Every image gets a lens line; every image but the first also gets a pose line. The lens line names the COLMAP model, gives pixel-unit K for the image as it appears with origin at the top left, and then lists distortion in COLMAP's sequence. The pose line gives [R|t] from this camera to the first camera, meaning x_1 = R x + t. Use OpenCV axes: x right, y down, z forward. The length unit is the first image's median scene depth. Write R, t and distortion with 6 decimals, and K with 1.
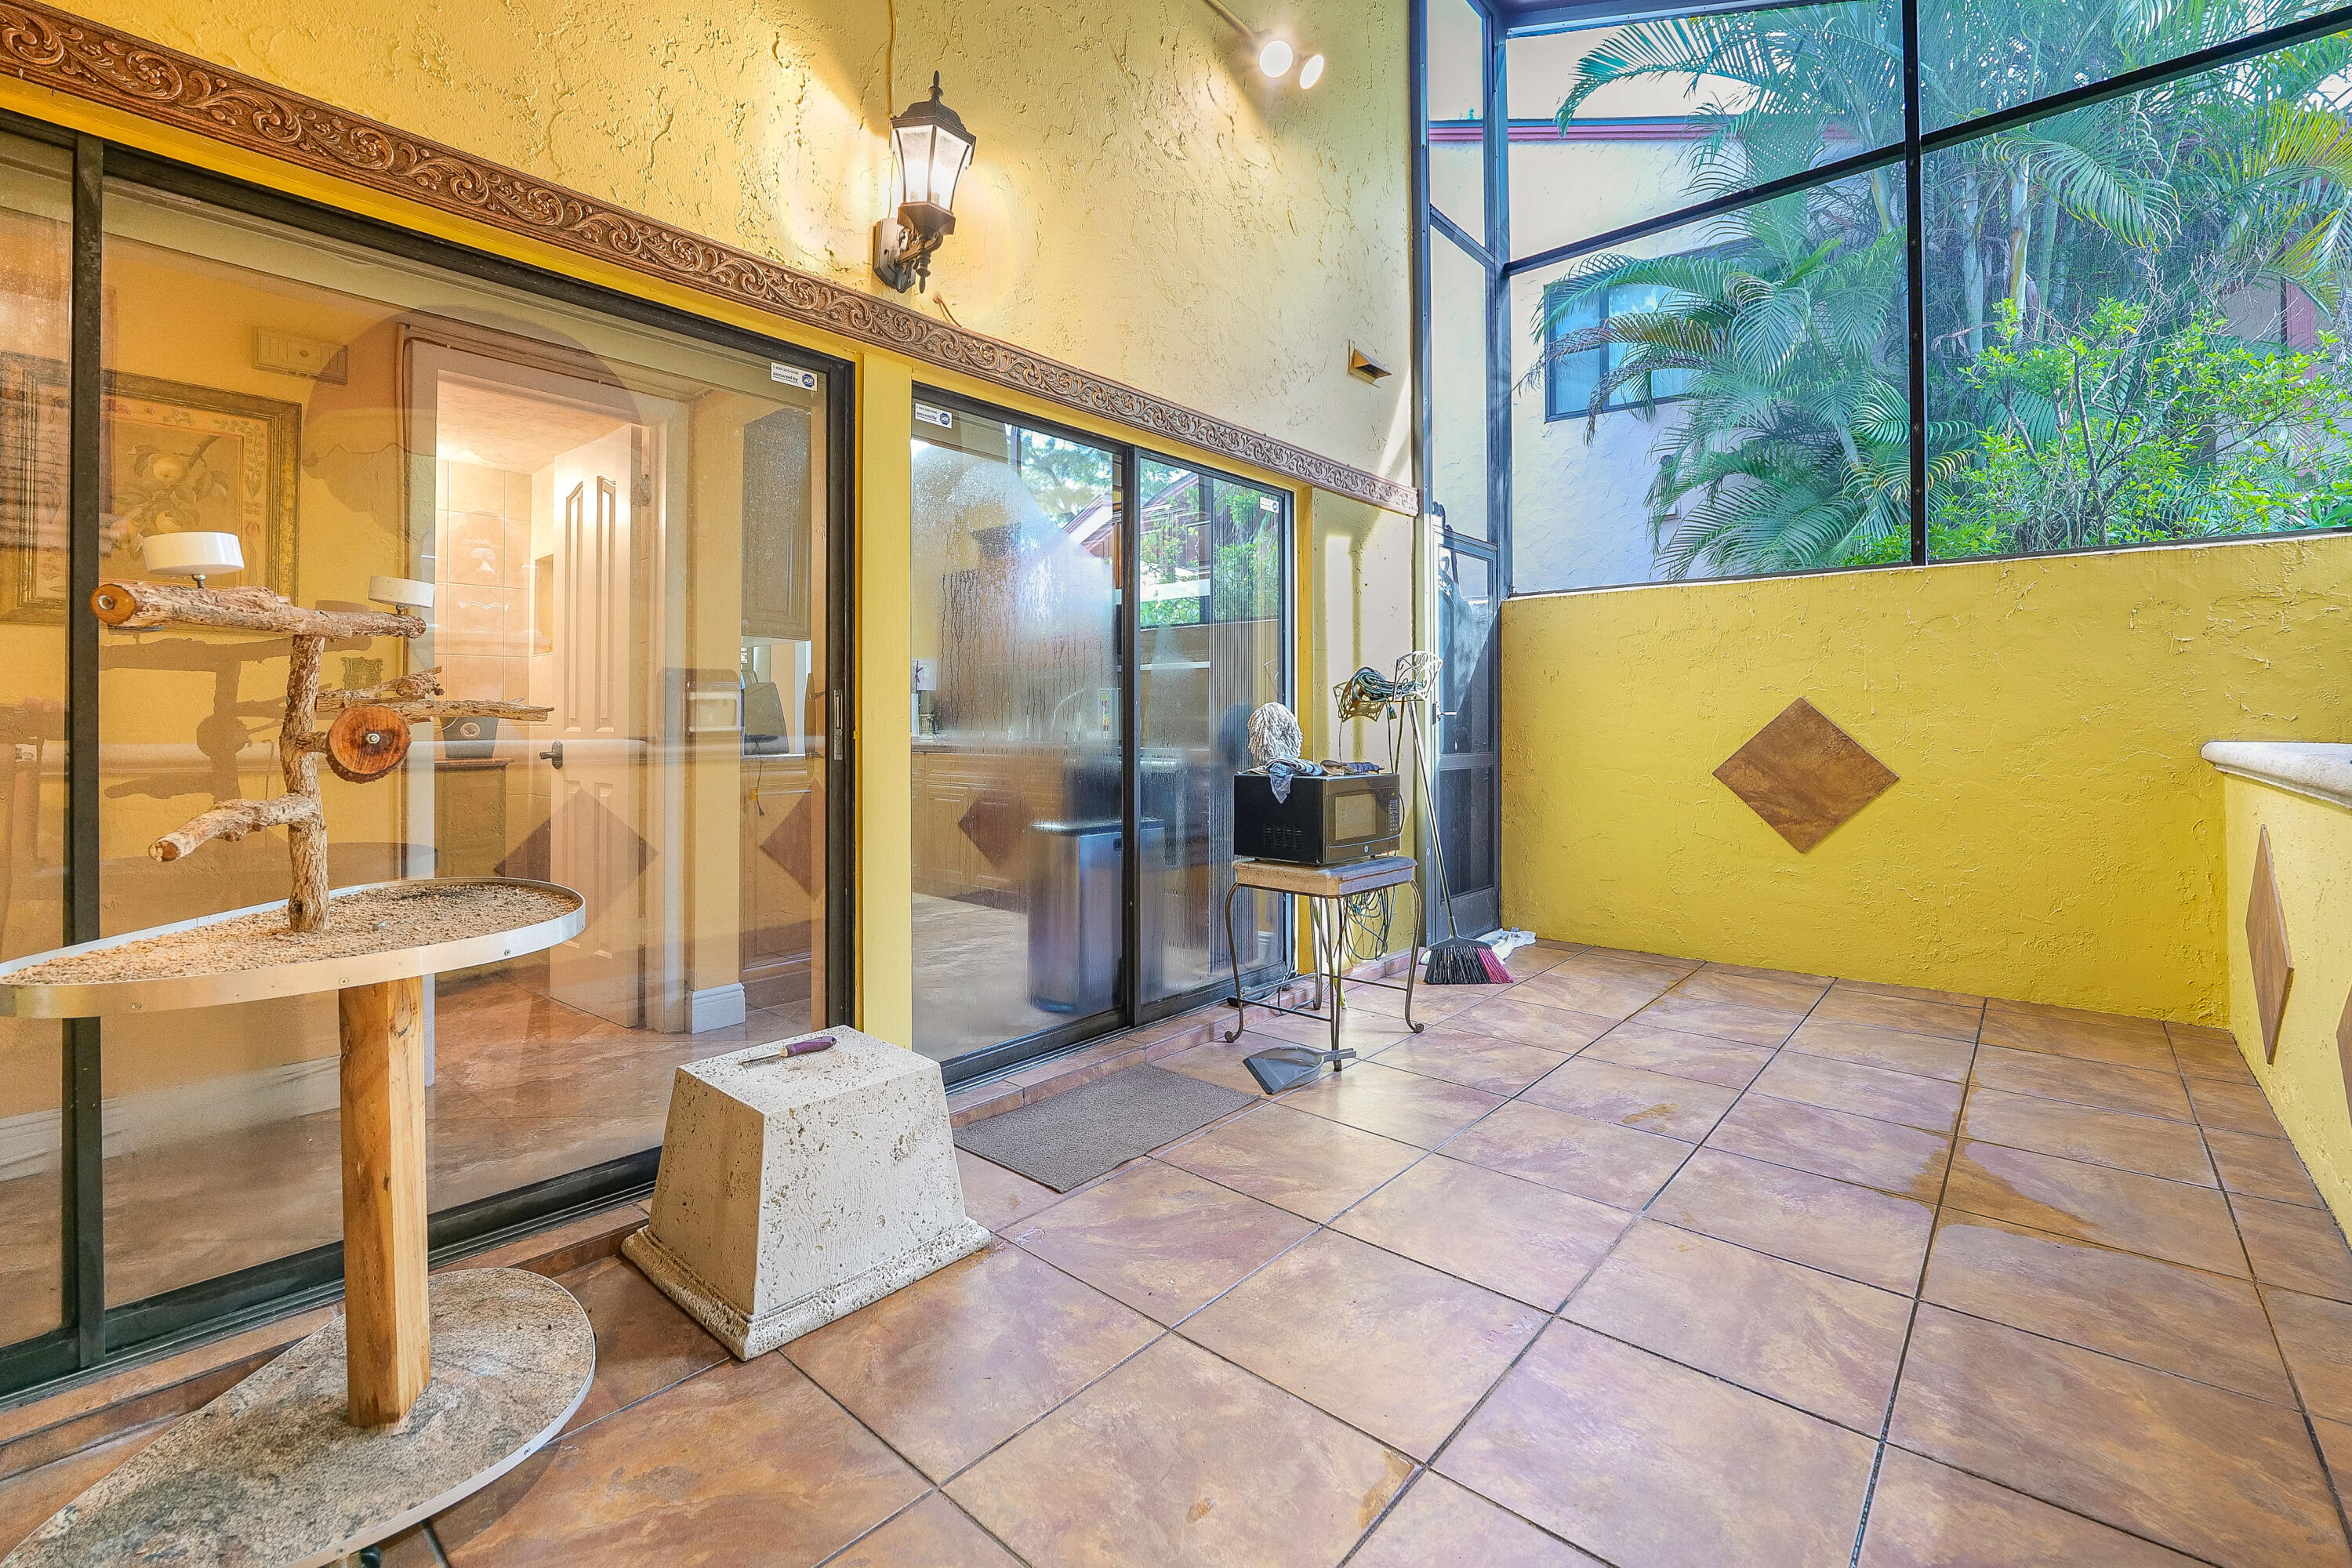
lens RADIAL K [[1030.7, 0, 1155.8], [0, 1030.7, 717.0], [0, 0, 1]] dist [-0.009877, -0.000365]
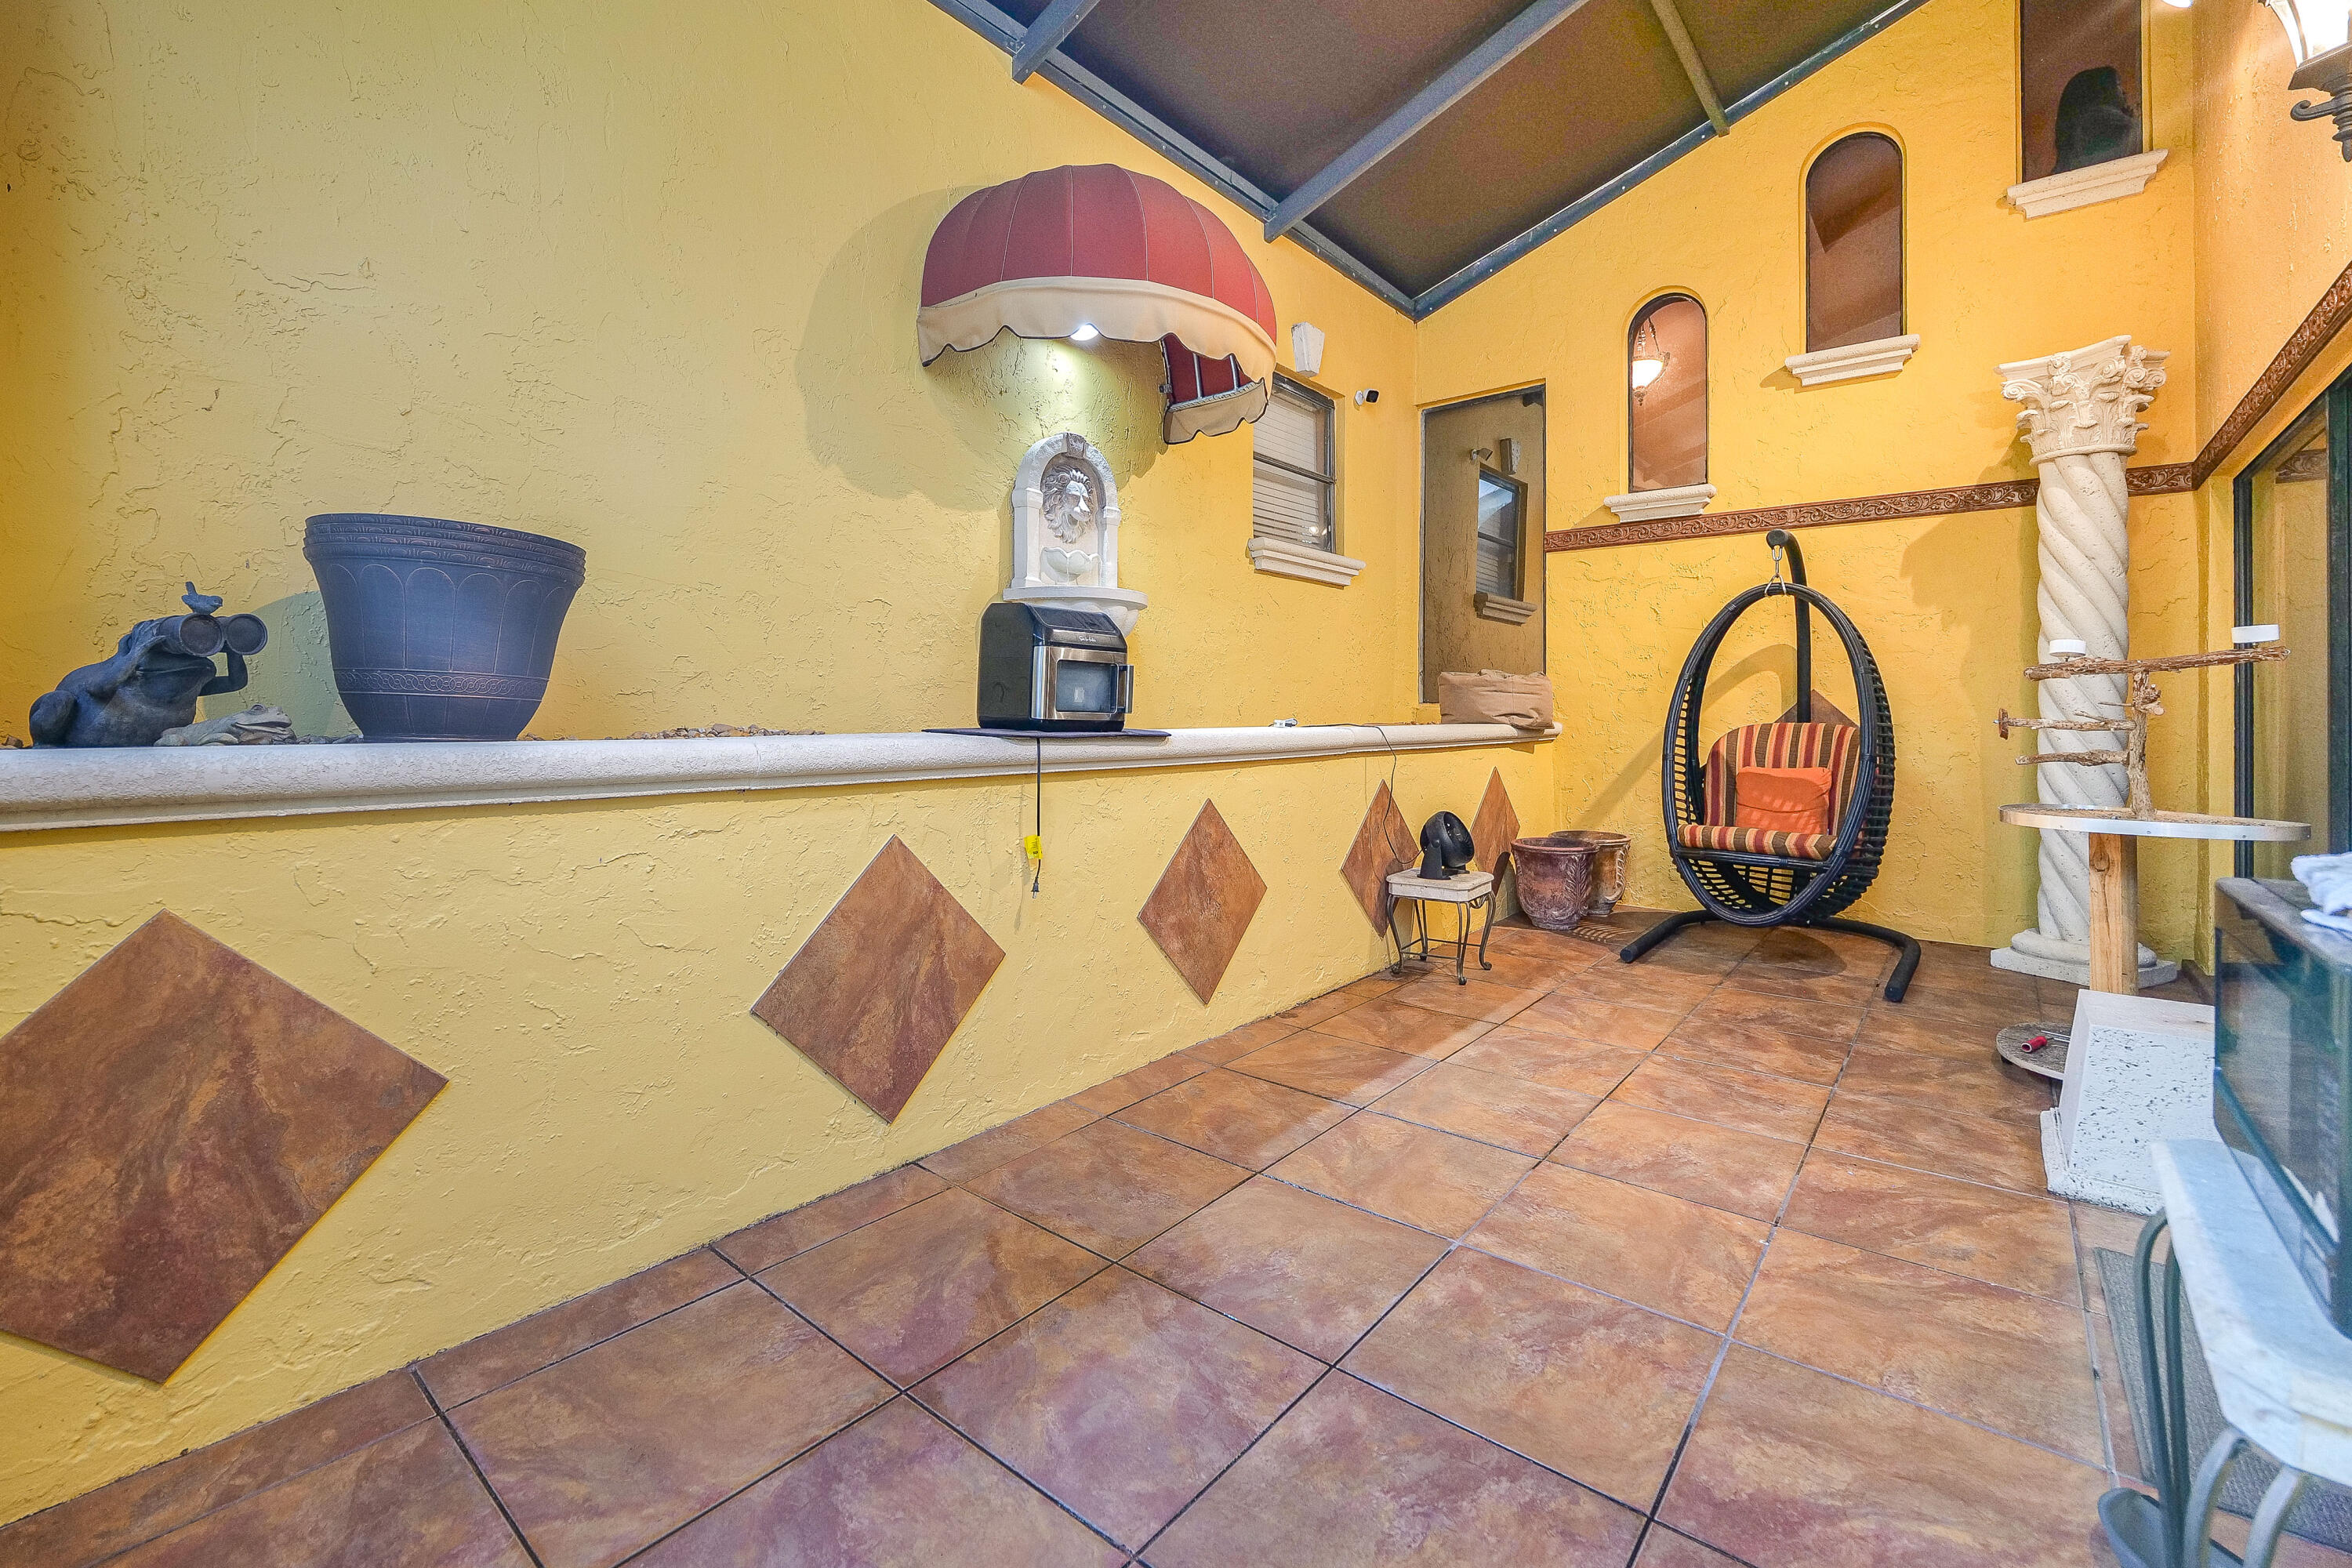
lens RADIAL K [[1030.7, 0, 1158.0], [0, 1030.7, 710.5], [0, 0, 1]] dist [-0.009877, -0.000365]
pose [[-0.999439, -0.005750, -0.032999, 0.785143], [-0.005565, 0.999968, -0.005674, 0.007340], [0.033031, -0.005487, -0.999439, 1.946834]]
